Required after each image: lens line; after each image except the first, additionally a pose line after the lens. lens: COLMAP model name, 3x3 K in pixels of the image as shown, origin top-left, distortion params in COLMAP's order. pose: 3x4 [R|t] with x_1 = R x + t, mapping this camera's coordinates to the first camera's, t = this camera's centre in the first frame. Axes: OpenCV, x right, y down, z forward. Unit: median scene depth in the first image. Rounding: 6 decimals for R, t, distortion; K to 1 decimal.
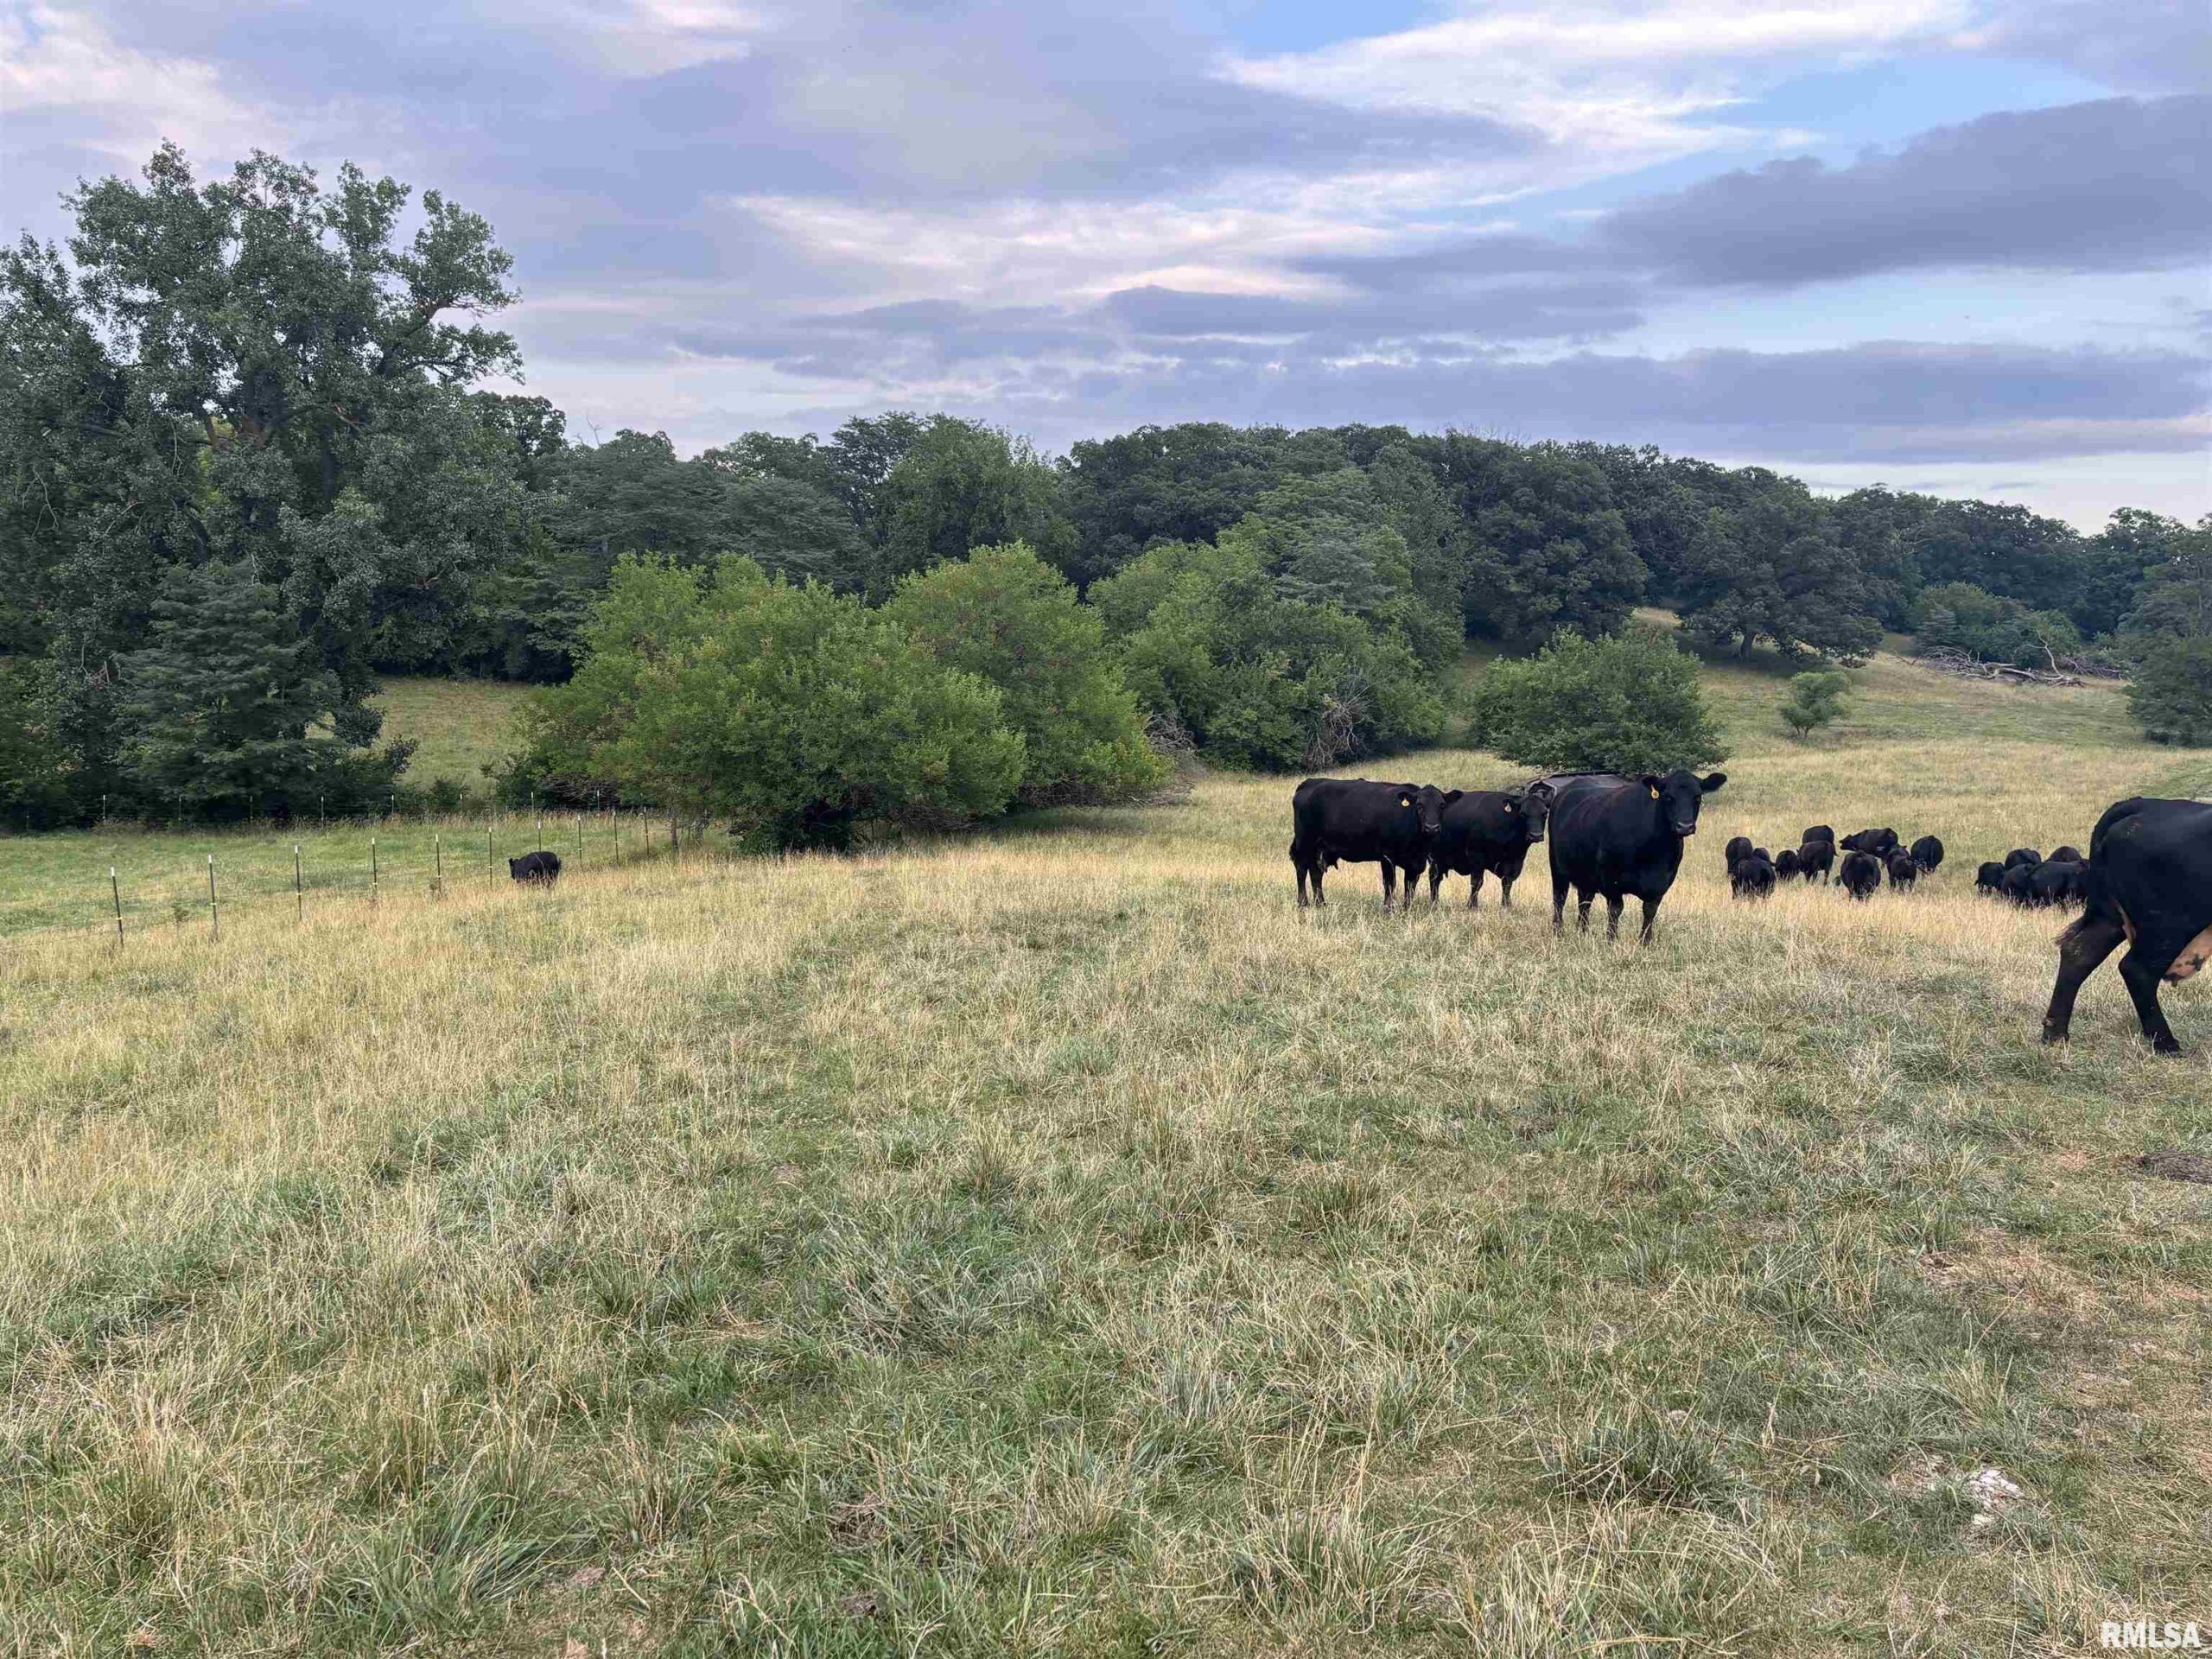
lens RADIAL K [[1637.0, 0, 1112.4], [0, 1637.0, 828.0], [0, 0, 1]] dist [0.051250, -0.063236]
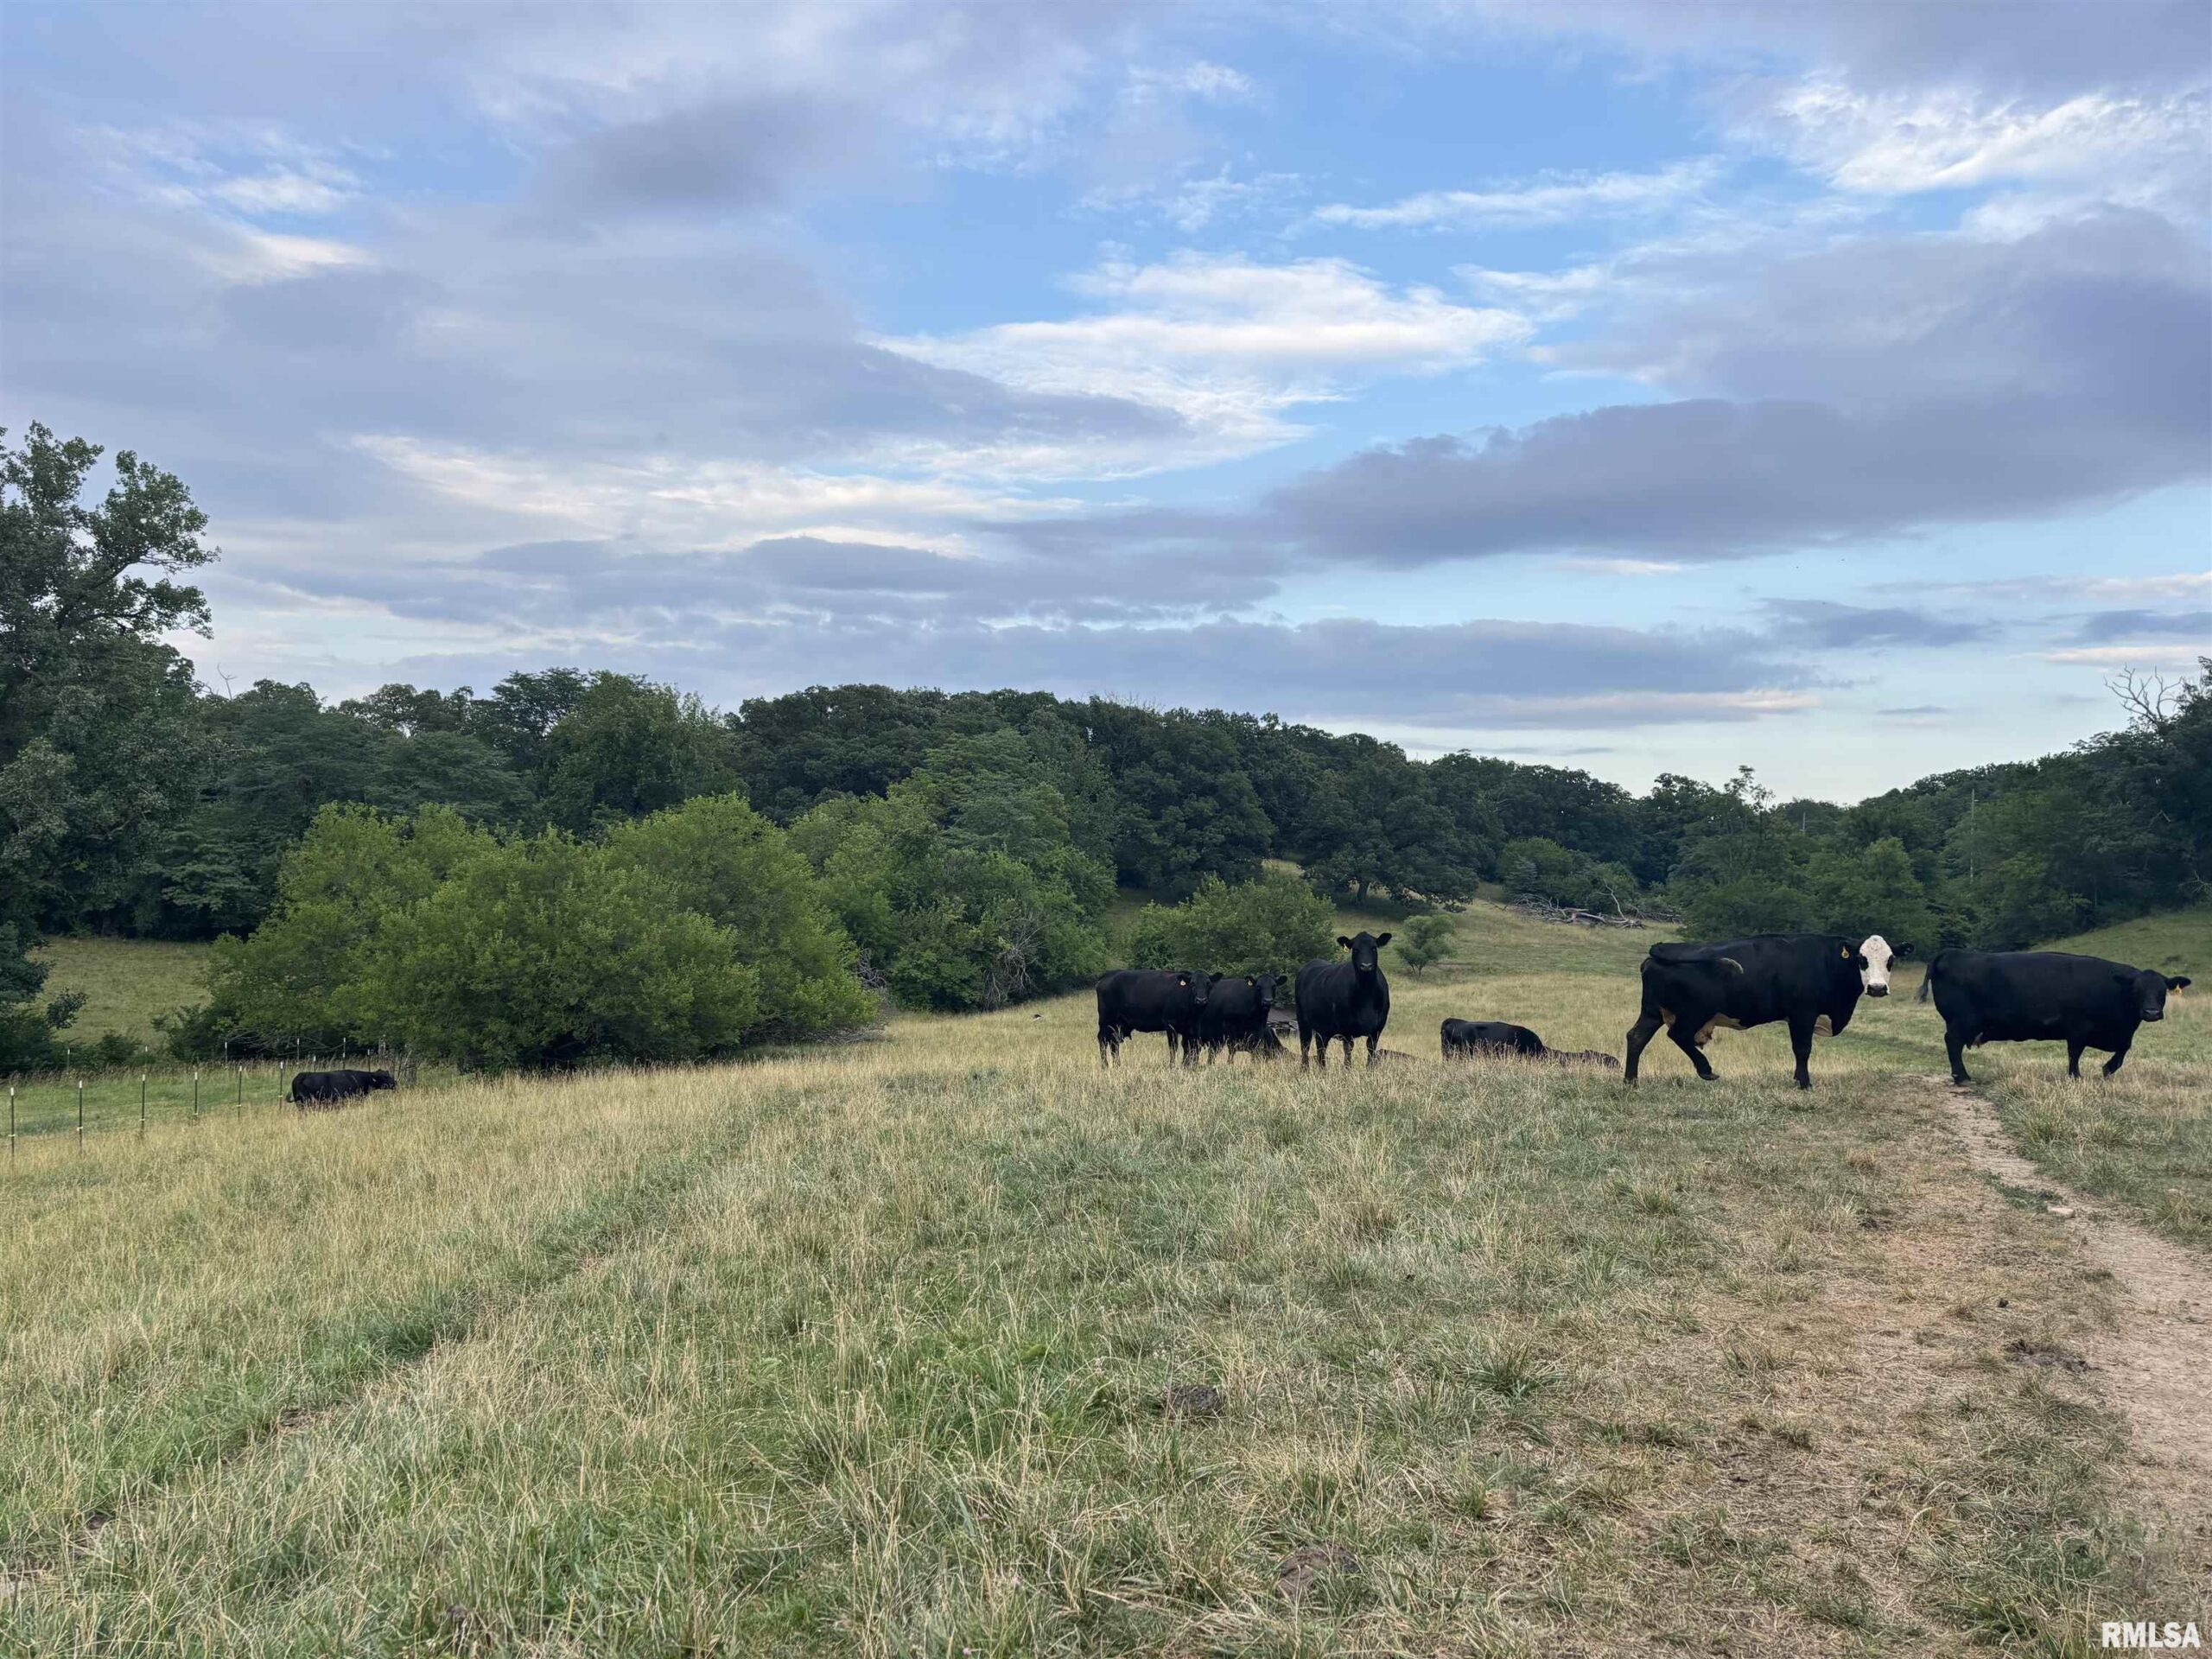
lens RADIAL K [[1650.0, 0, 1090.2], [0, 1650.0, 818.9], [0, 0, 1]] dist [0.065467, -0.077273]
pose [[0.978763, 0.003230, 0.204972, -0.028259], [0.029293, 0.987411, -0.155439, 0.009577], [-0.202894, 0.158142, 0.966346, -0.052391]]
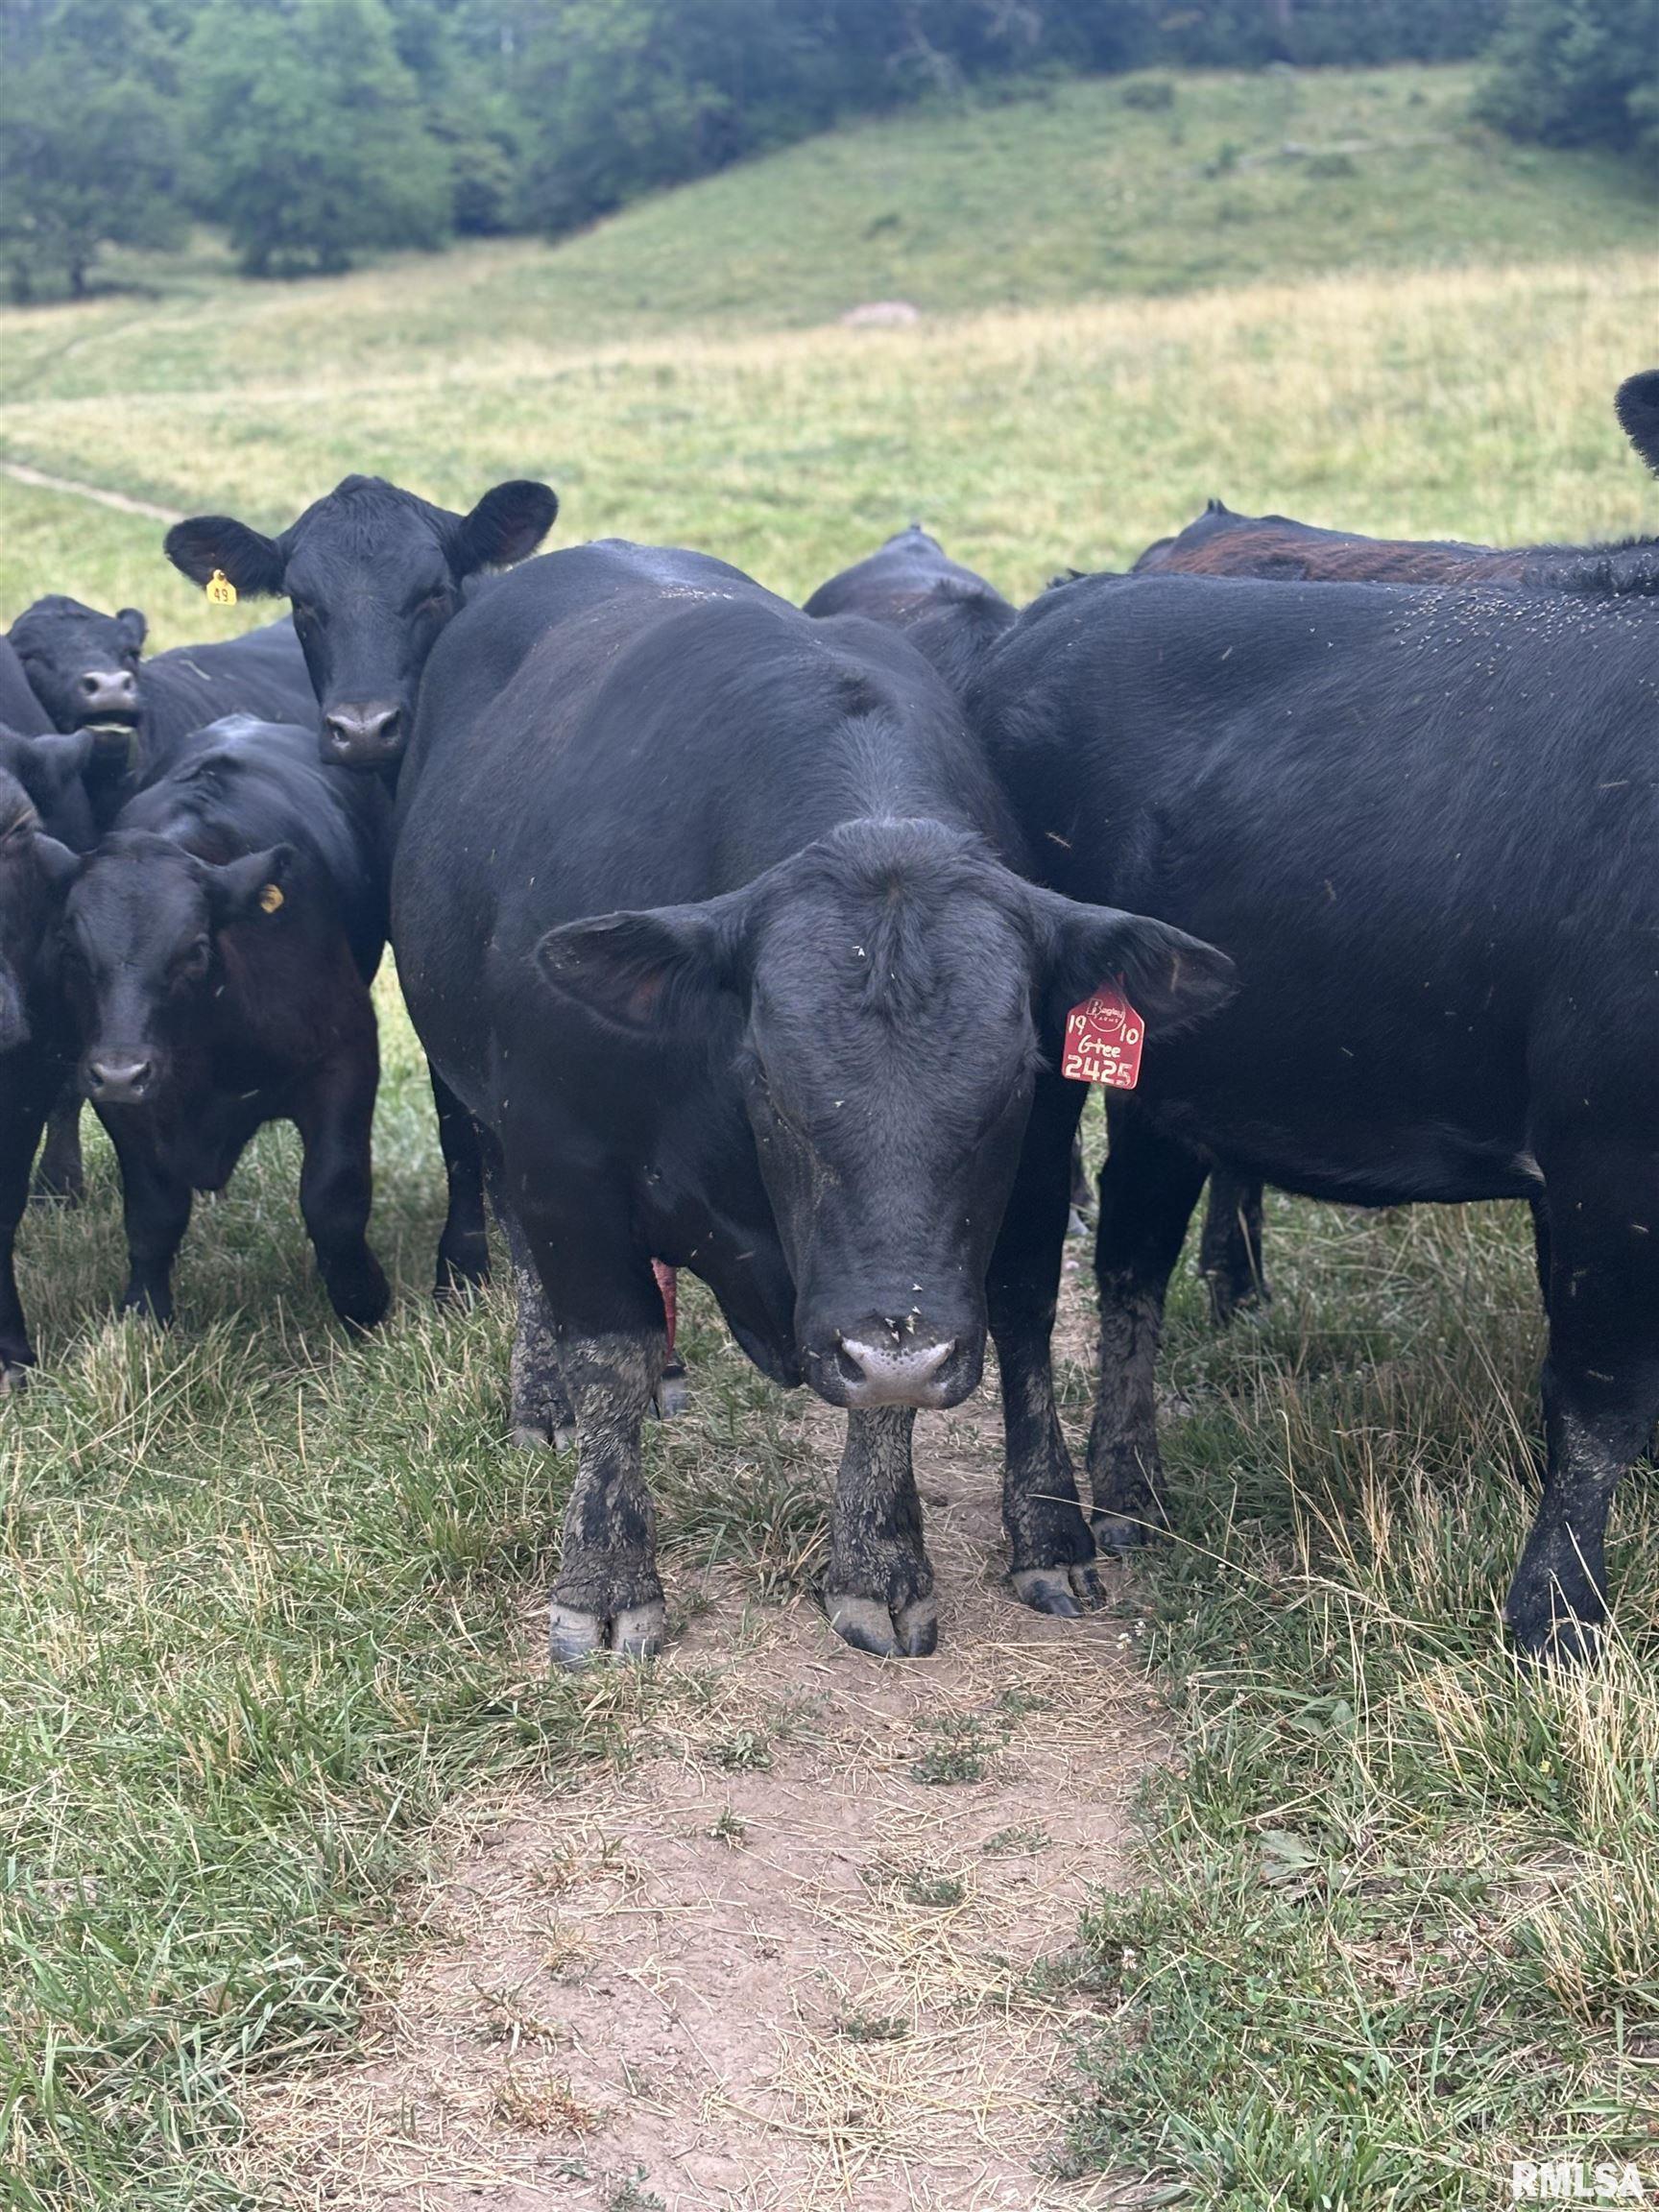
lens RADIAL K [[3243.0, 0, 829.5], [0, 3243.0, 1106.0], [0, 0, 1]] dist [0.243982, -0.956510]
pose [[0.708063, -0.222778, 0.670087, 0.117916], [0.104171, 0.971502, 0.212912, -0.000907], [-0.698424, -0.080951, 0.711092, 0.121795]]
